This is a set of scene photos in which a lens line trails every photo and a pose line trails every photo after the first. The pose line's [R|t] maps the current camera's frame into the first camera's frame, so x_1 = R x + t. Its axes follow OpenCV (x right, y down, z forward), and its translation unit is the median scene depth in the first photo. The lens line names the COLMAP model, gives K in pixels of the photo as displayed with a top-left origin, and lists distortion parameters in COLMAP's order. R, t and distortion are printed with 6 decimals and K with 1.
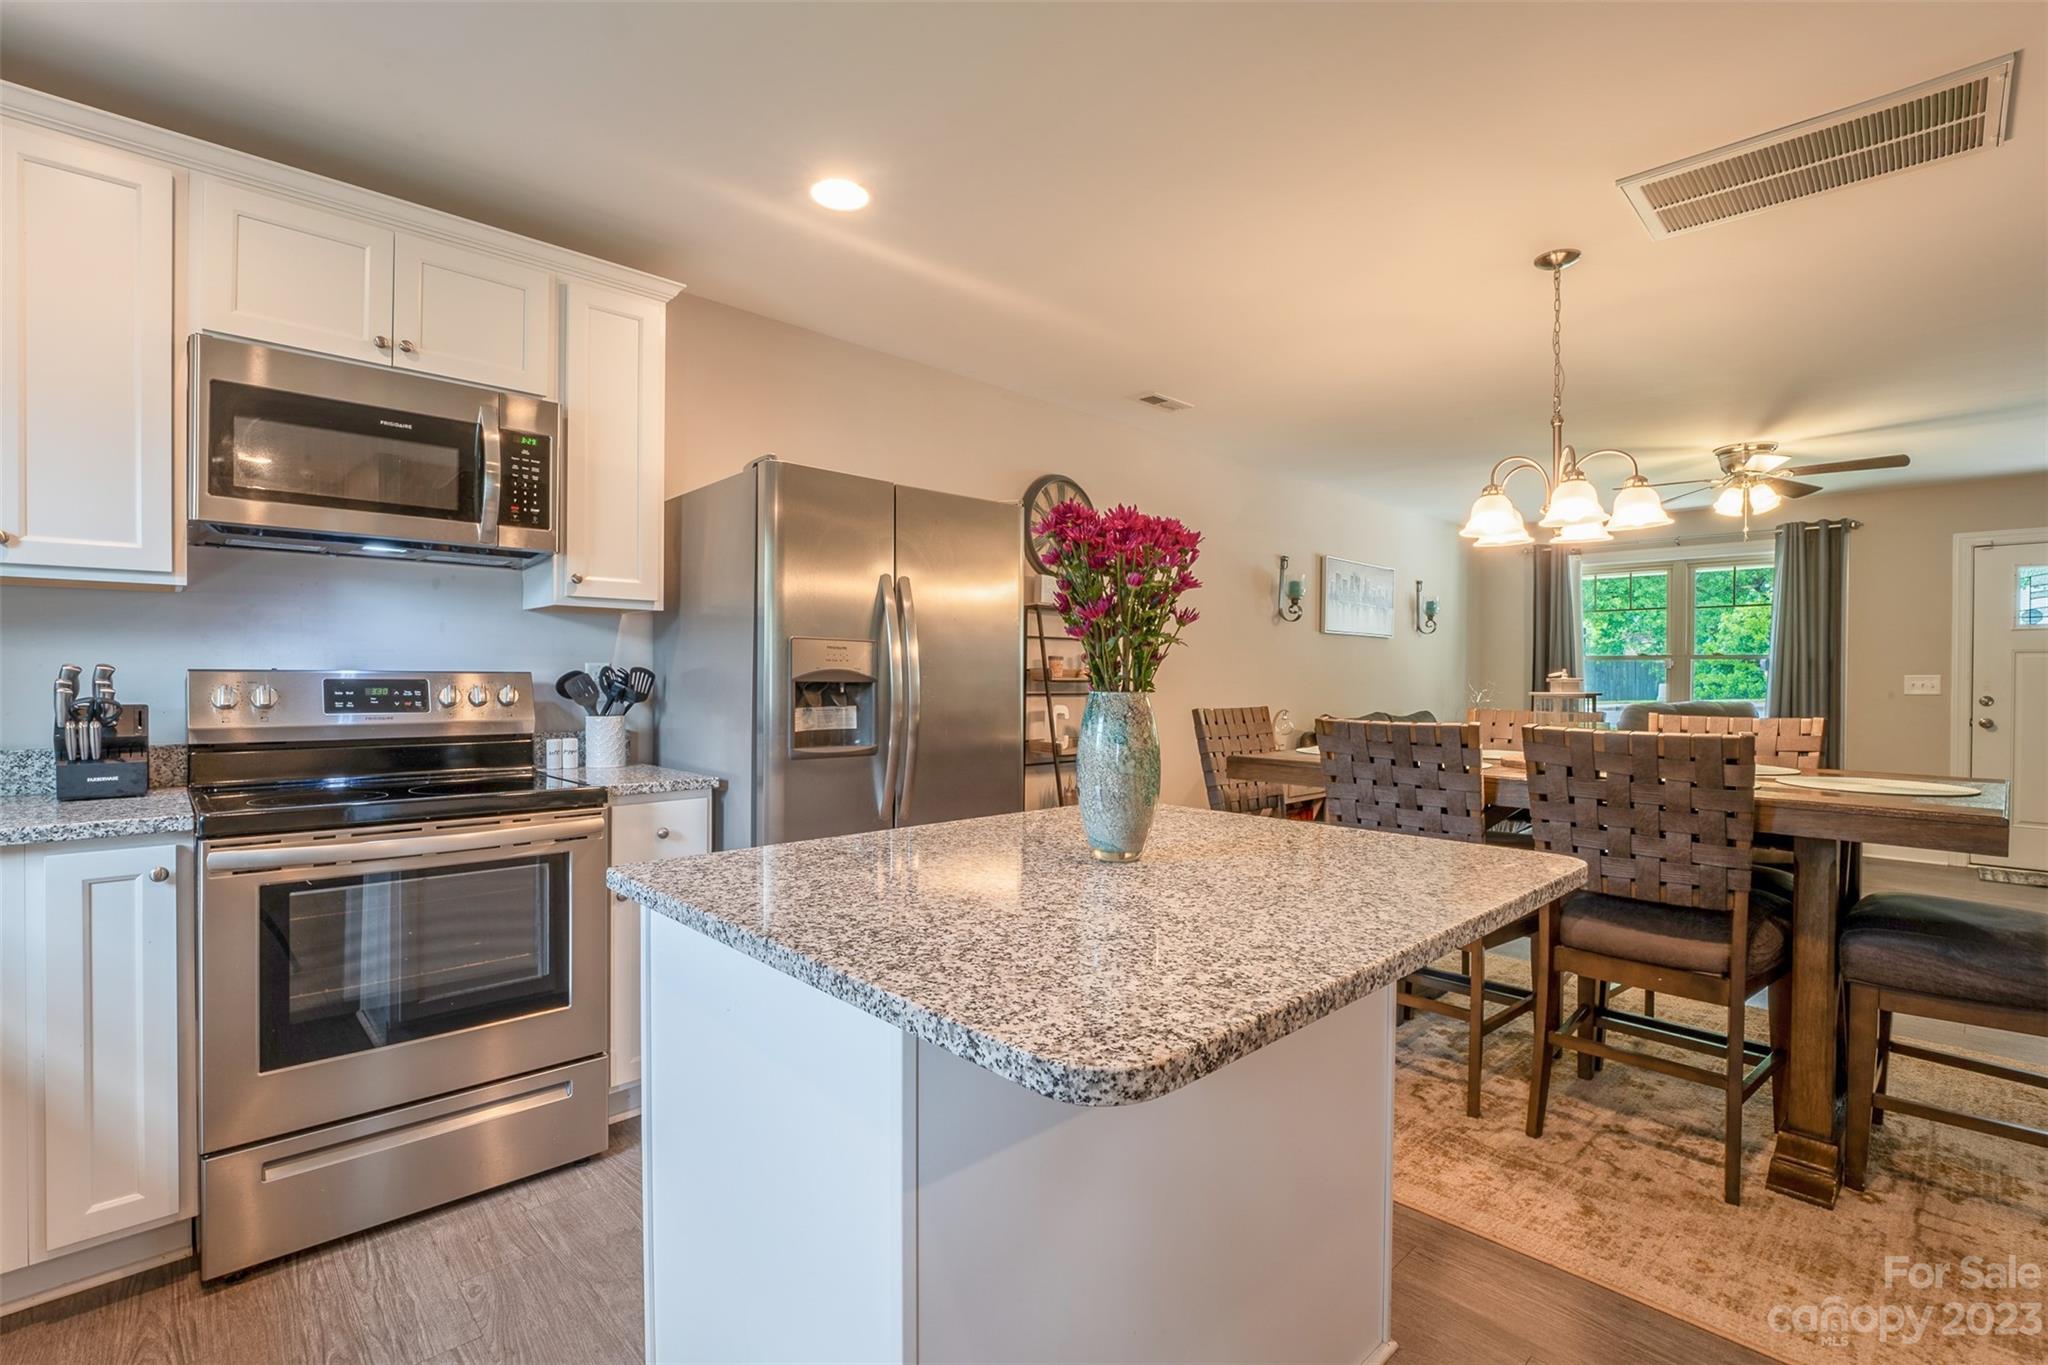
lens RADIAL K [[920.0, 0, 1015.8], [0, 920.0, 684.3], [0, 0, 1]] dist [-0.020776, 0.002952]
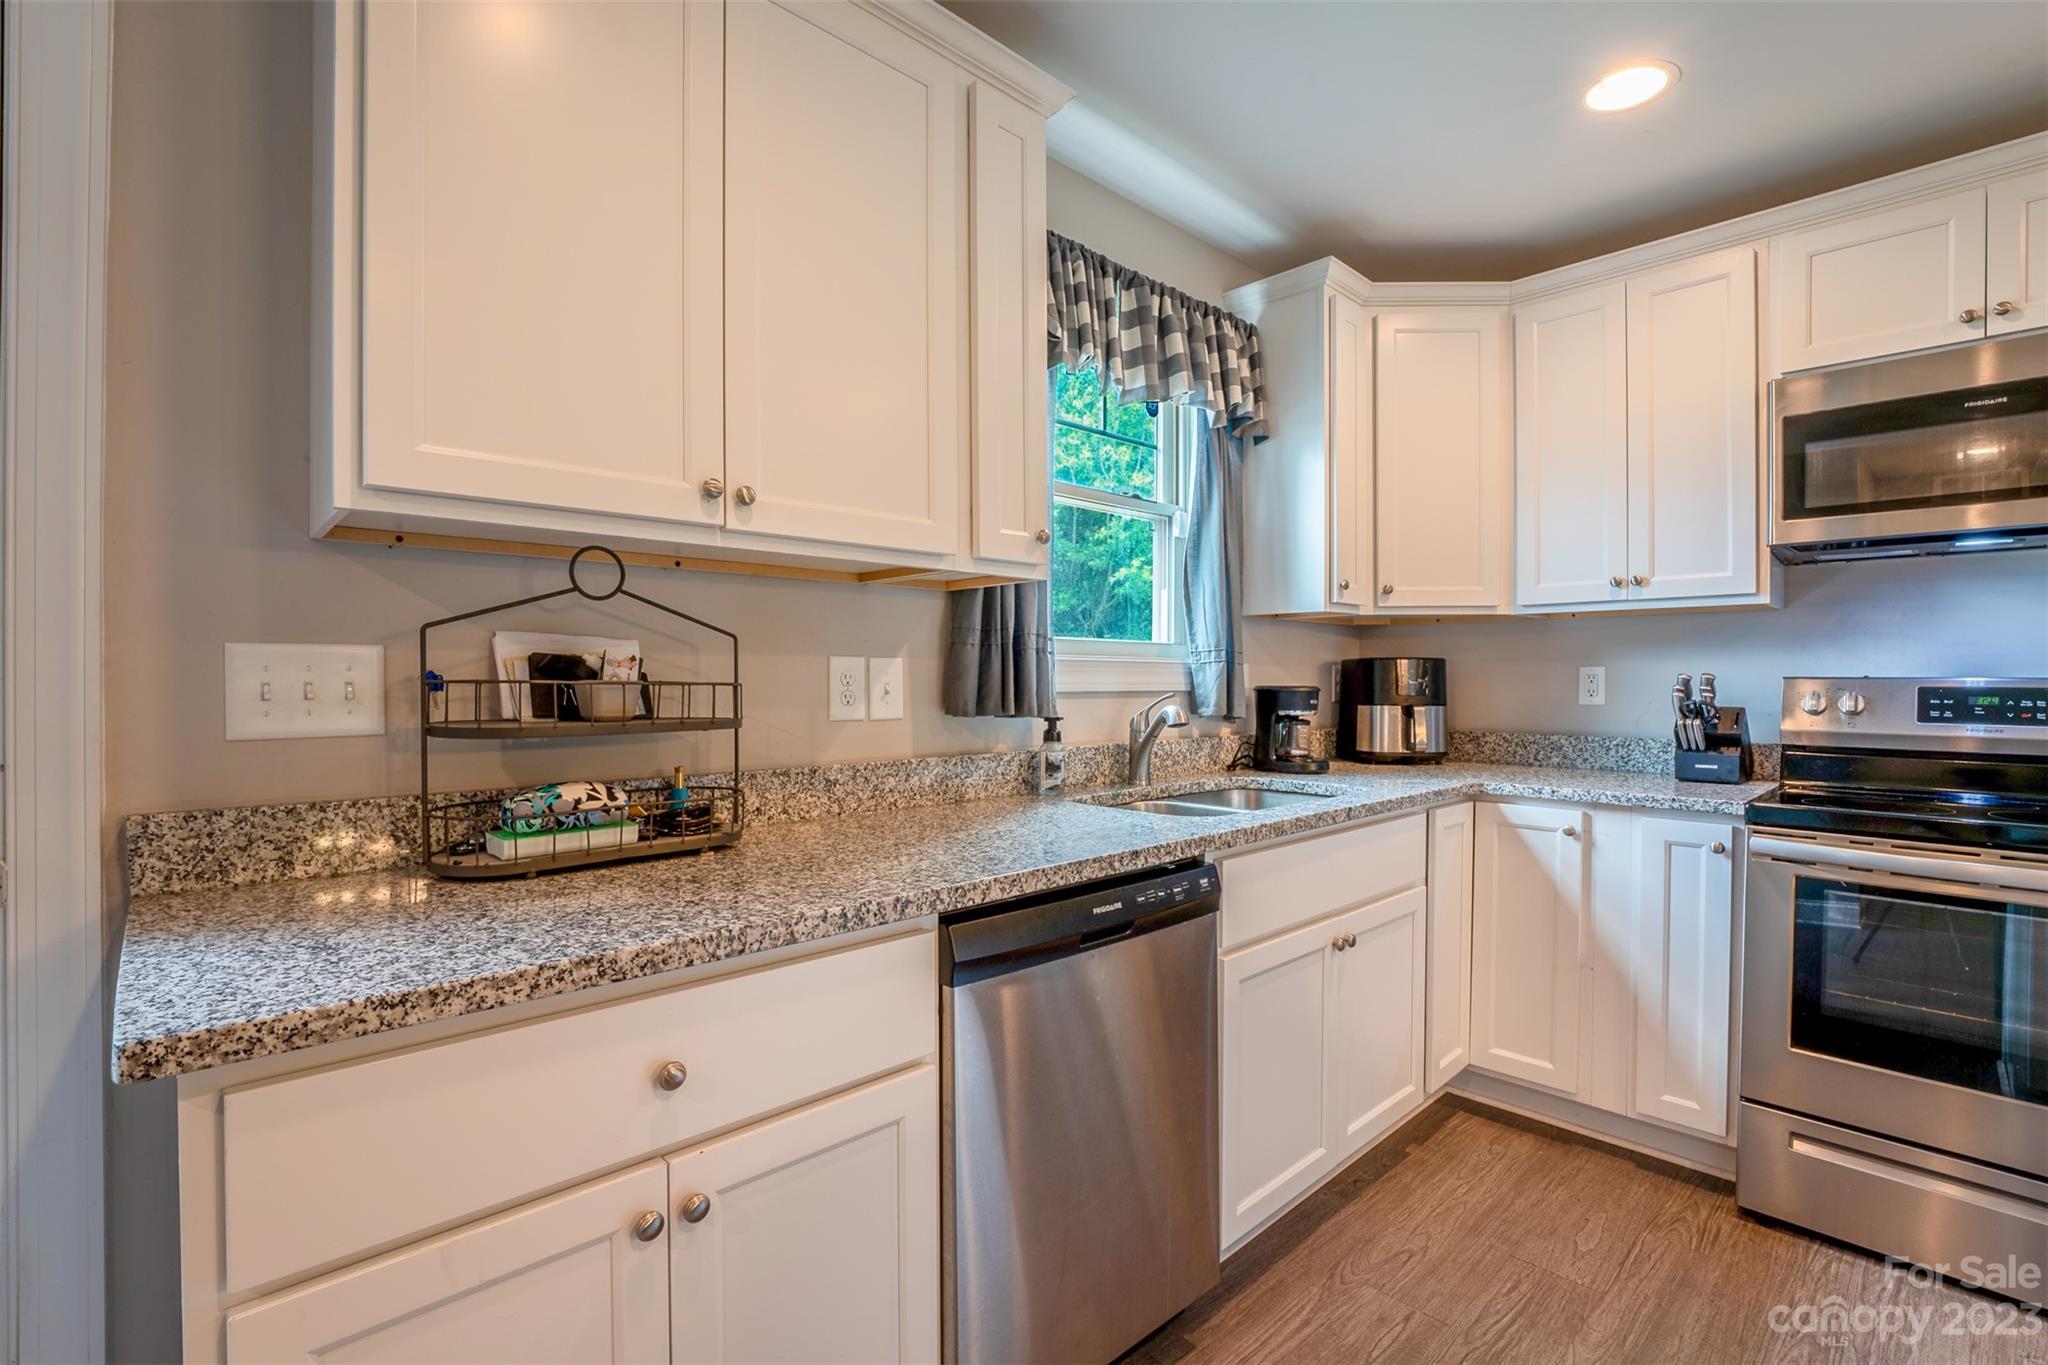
lens RADIAL K [[920.0, 0, 1025.8], [0, 920.0, 686.9], [0, 0, 1]] dist [-0.020776, 0.002952]
pose [[0.001746, 0.003126, -0.999994, 0.194016], [-0.011398, 0.999930, 0.003106, 0.002425], [0.999934, 0.011392, 0.001781, 0.056699]]
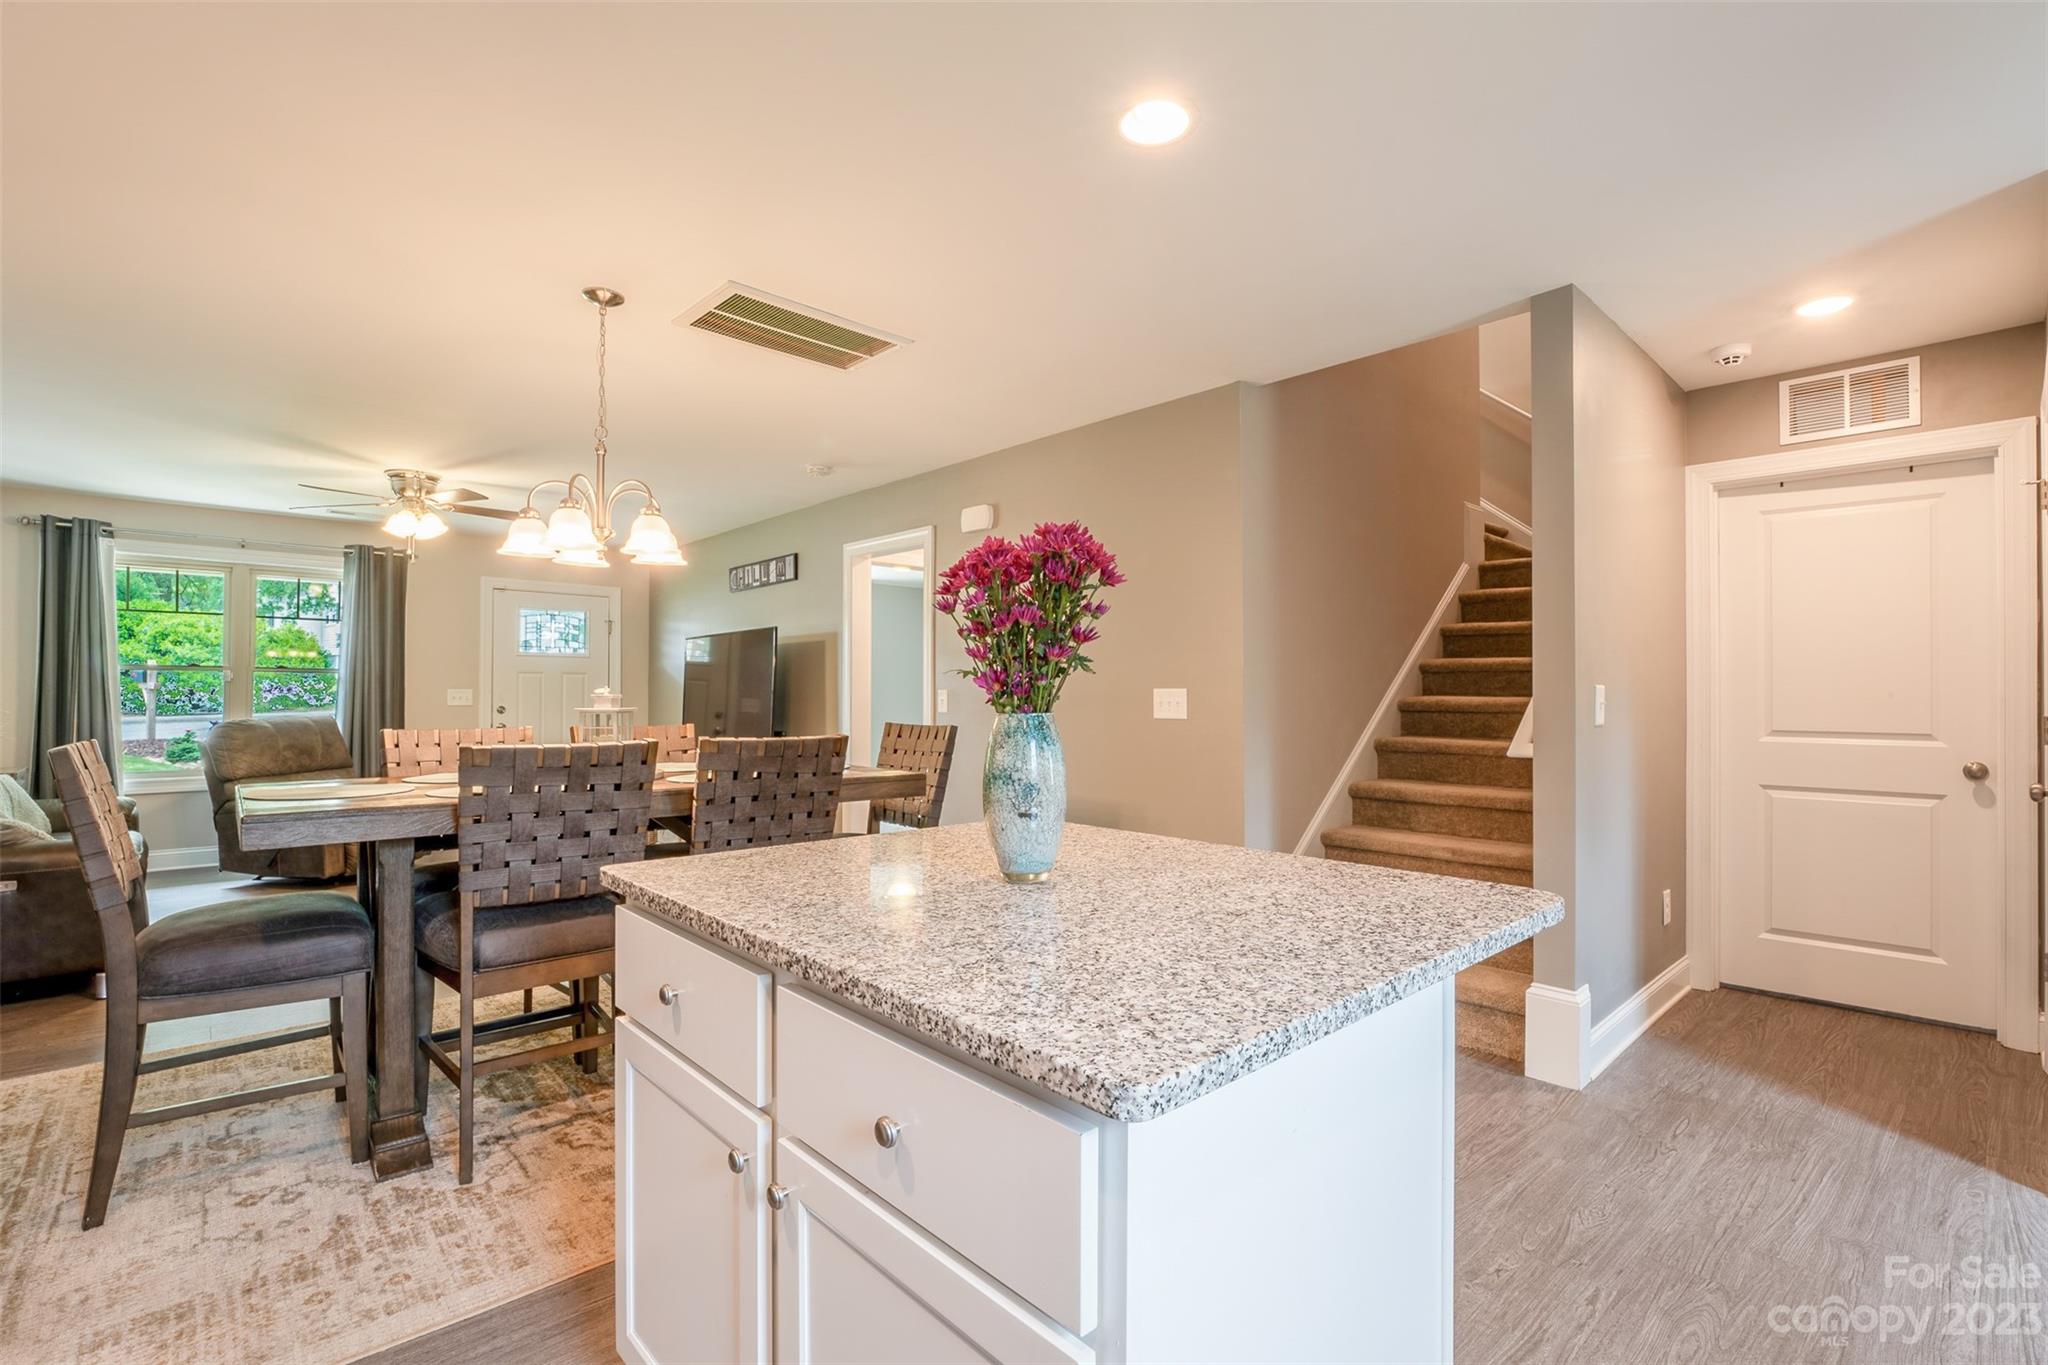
lens RADIAL K [[920.0, 0, 1020.5], [0, 920.0, 683.3], [0, 0, 1]] dist [-0.020776, 0.002952]
pose [[0.012132, 0.009299, 0.999883, -0.547903], [0.005301, 0.999942, -0.009364, -0.008684], [-0.999912, 0.005414, 0.012082, 0.612553]]
